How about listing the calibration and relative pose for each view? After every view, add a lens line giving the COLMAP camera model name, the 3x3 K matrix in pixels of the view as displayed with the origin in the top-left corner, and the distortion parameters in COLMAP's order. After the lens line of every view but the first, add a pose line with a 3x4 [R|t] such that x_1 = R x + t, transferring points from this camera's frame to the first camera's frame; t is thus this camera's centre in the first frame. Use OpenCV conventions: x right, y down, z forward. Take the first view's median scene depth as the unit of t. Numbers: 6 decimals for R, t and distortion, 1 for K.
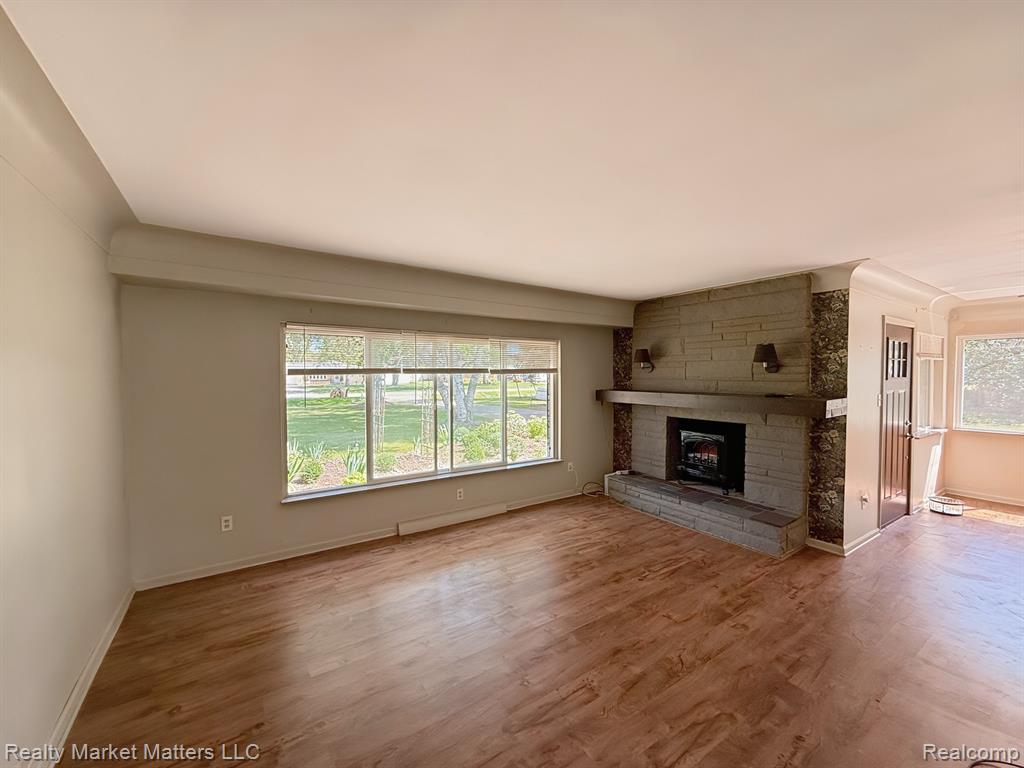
lens RADIAL K [[408.7, 0, 503.3], [0, 408.7, 384.1], [0, 0, 1]] dist [-0.002037, 0.000066]
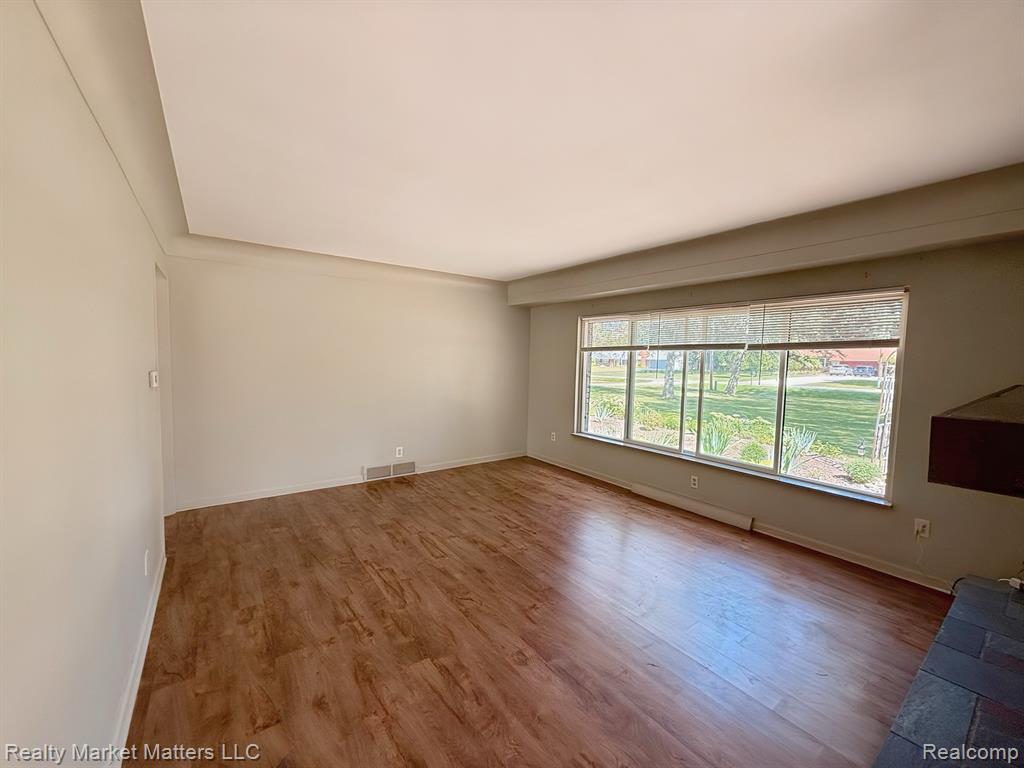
lens RADIAL K [[408.7, 0, 512.2], [0, 408.7, 384.2], [0, 0, 1]] dist [-0.002037, 0.000066]
pose [[0.051603, 0.064271, -0.996597, 0.886069], [-0.041752, 0.997193, 0.062147, 0.013416], [0.997795, 0.038403, 0.054142, 0.613218]]
